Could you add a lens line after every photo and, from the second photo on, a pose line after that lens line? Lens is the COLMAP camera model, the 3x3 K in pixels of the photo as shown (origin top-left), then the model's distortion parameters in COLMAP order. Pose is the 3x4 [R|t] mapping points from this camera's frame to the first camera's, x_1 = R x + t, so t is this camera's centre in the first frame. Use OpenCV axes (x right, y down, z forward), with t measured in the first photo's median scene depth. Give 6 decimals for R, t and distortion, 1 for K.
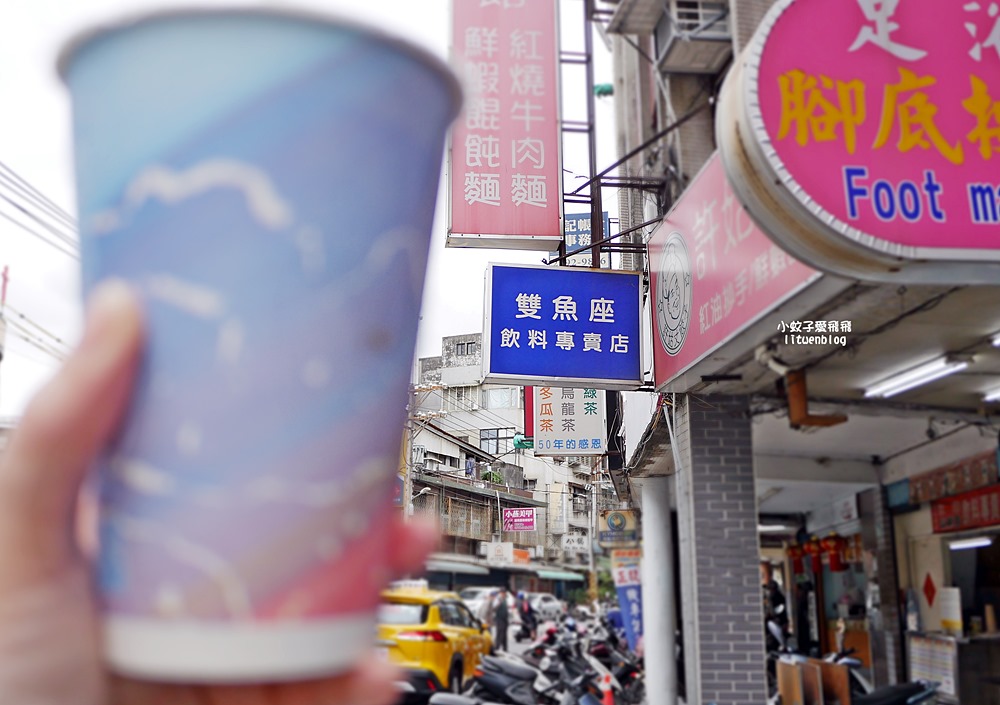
lens RADIAL K [[968.5, 0, 500.0], [0, 968.5, 352.5], [0, 0, 1]] dist [-0.145396, -0.003269]
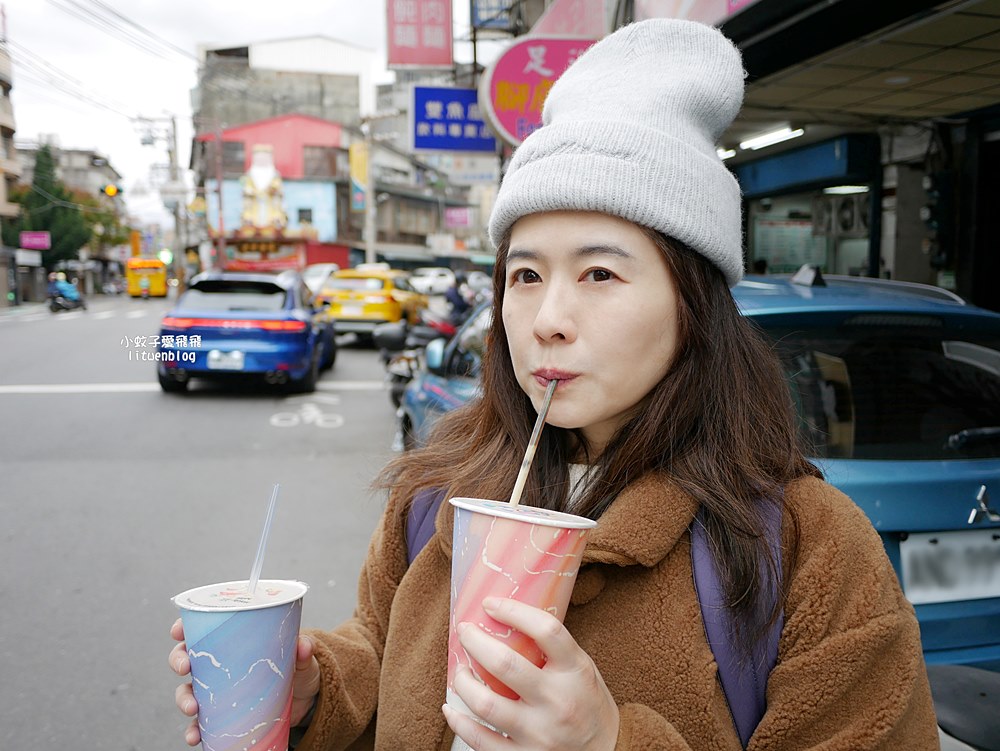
lens RADIAL K [[836.3, 0, 500.0], [0, 836.3, 375.5], [0, 0, 1]] dist [-0.045398, 0.011978]
pose [[0.998484, -0.013919, 0.053251, 0.040082], [-0.005997, 0.934217, 0.356654, -0.088766], [-0.054712, -0.356433, 0.932718, -0.379131]]
